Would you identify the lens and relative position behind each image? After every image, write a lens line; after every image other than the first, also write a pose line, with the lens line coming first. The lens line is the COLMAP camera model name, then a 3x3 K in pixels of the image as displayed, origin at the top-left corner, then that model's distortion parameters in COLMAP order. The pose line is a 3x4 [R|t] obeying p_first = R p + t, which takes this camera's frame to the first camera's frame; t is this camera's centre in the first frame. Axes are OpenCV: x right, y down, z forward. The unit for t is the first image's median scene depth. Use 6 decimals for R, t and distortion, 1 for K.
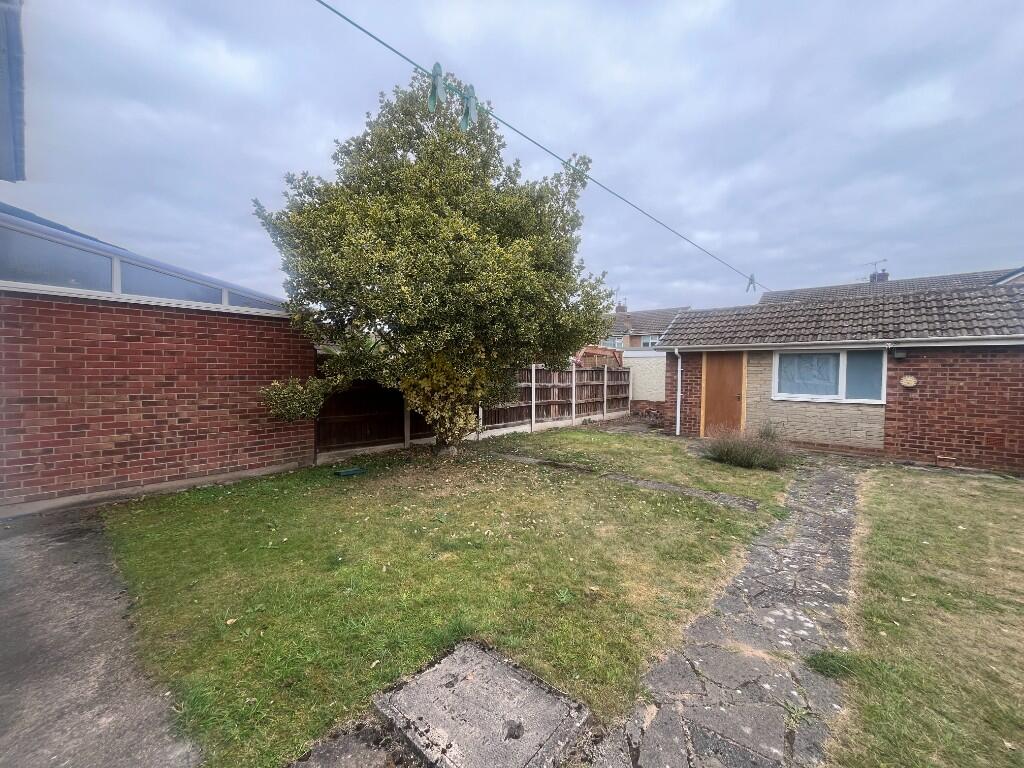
lens RADIAL K [[411.8, 0, 512.0], [0, 411.8, 384.0], [0, 0, 1]] dist [-0.003012, -0.000086]
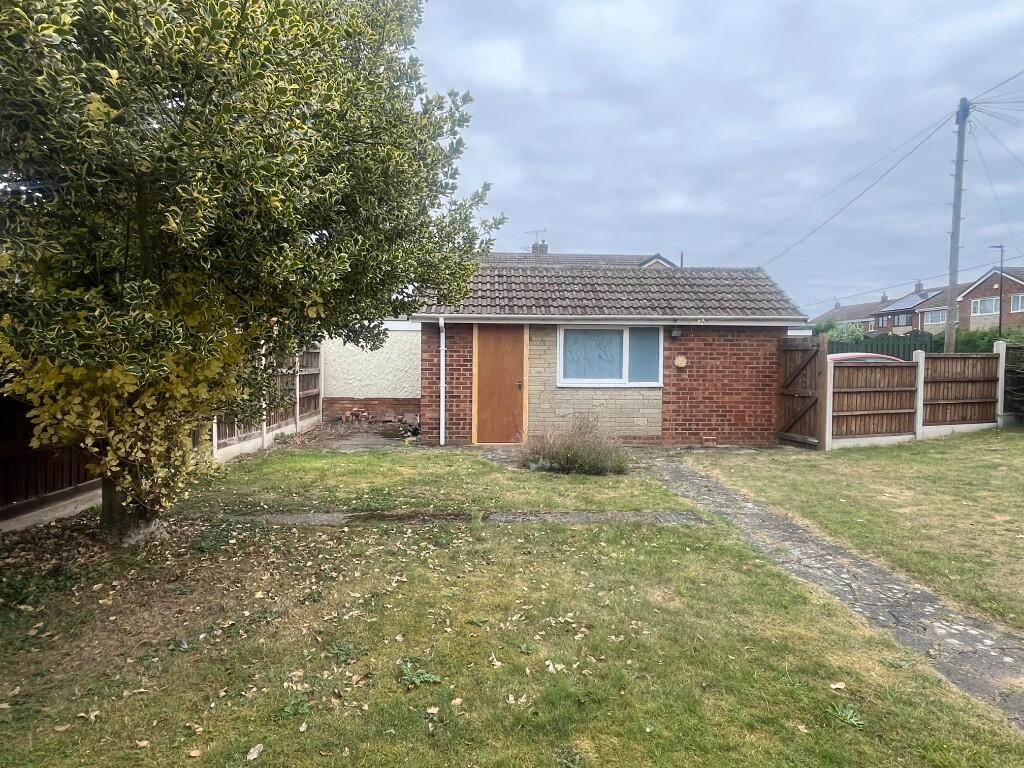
lens RADIAL K [[613.2, 0, 512.0], [0, 613.2, 384.0], [0, 0, 1]] dist [-0.000209, -0.001843]
pose [[0.720532, -0.034790, 0.692548, -0.304236], [0.023564, 0.999392, 0.025688, 0.000157], [-0.693021, -0.002190, 0.720914, 0.258001]]
